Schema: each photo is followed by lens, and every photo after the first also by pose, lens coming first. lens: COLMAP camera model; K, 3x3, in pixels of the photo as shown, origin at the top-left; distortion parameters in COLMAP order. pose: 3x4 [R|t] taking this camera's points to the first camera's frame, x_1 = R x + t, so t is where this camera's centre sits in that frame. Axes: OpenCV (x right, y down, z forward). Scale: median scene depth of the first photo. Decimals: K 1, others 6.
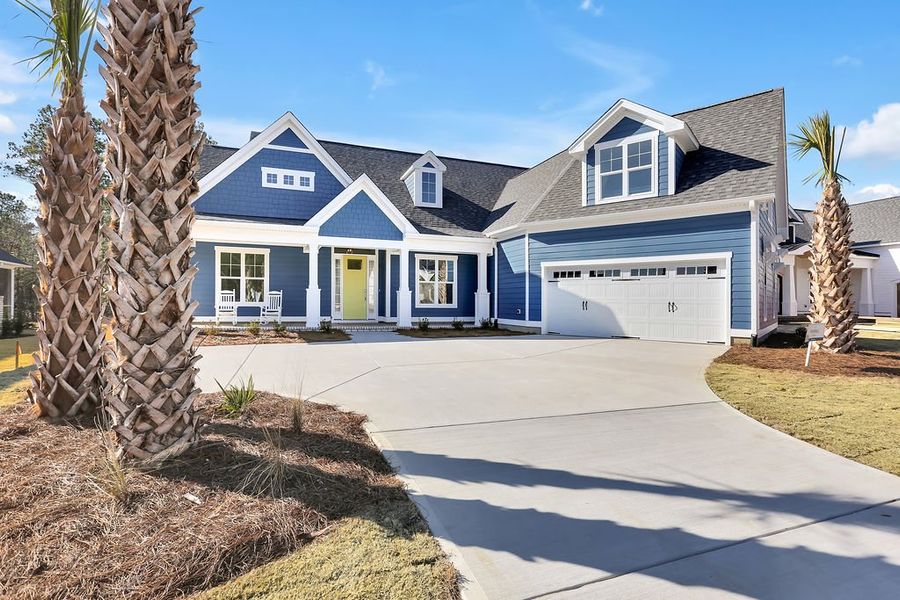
lens RADIAL K [[408.3, 0, 453.2], [0, 408.3, 296.4], [0, 0, 1]] dist [0.001301, 0.000687]
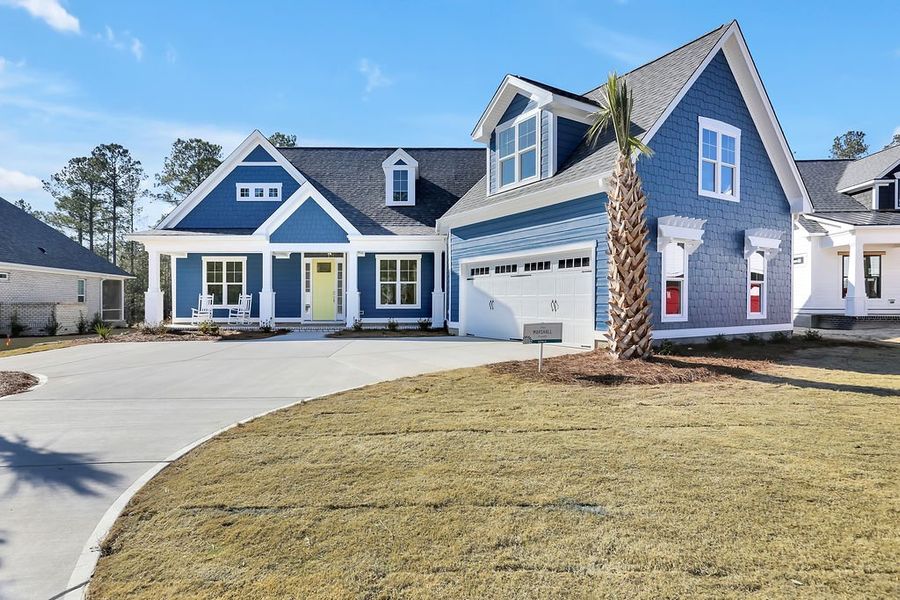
lens RADIAL K [[450.6, 0, 450.0], [0, 450.6, 300.0], [0, 0, 1]] dist [0.002312, 0.000289]
pose [[0.951001, -0.014174, -0.308861, 0.465748], [0.016714, 0.999845, 0.005579, 0.003793], [0.308734, -0.010468, 0.951091, 0.009369]]
